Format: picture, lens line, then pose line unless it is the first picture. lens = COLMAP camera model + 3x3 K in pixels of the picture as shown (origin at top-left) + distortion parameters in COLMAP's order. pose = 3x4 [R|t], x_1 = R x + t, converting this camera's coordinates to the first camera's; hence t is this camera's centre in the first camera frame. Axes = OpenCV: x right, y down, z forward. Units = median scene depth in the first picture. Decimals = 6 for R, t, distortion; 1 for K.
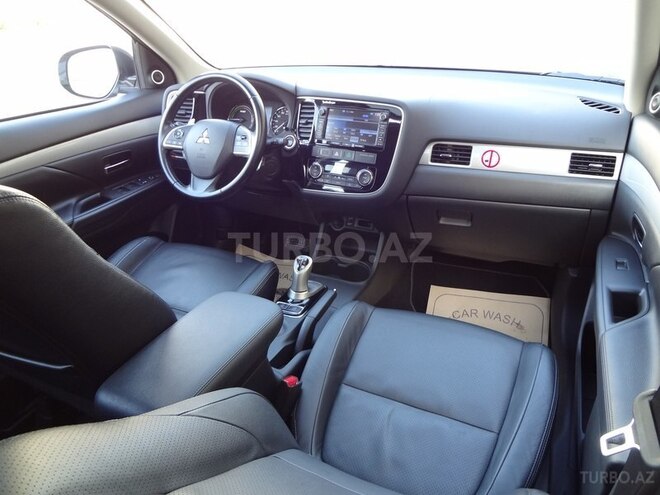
lens RADIAL K [[491.3, 0, 330.5], [0, 491.3, 252.0], [0, 0, 1]] dist [-0.050329, 0.008479]
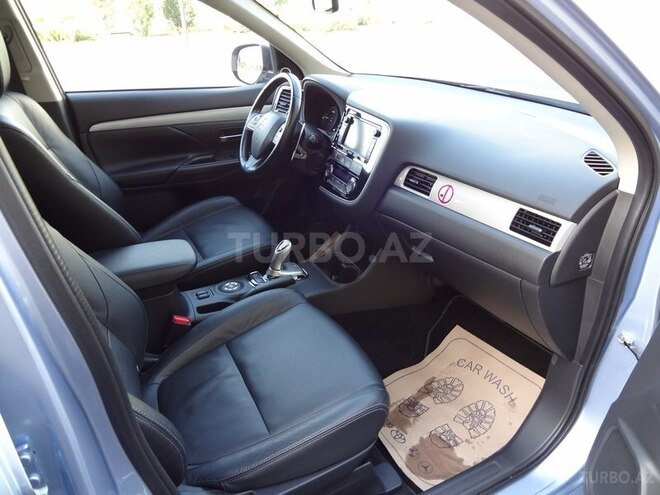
lens RADIAL K [[491.3, 0, 330.5], [0, 491.3, 252.0], [0, 0, 1]] dist [-0.050329, 0.008479]
pose [[0.788437, 0.299706, -0.537163, 0.676328], [-0.306655, 0.948526, 0.079121, -0.091548], [0.533226, 0.102342, 0.839759, 0.110664]]
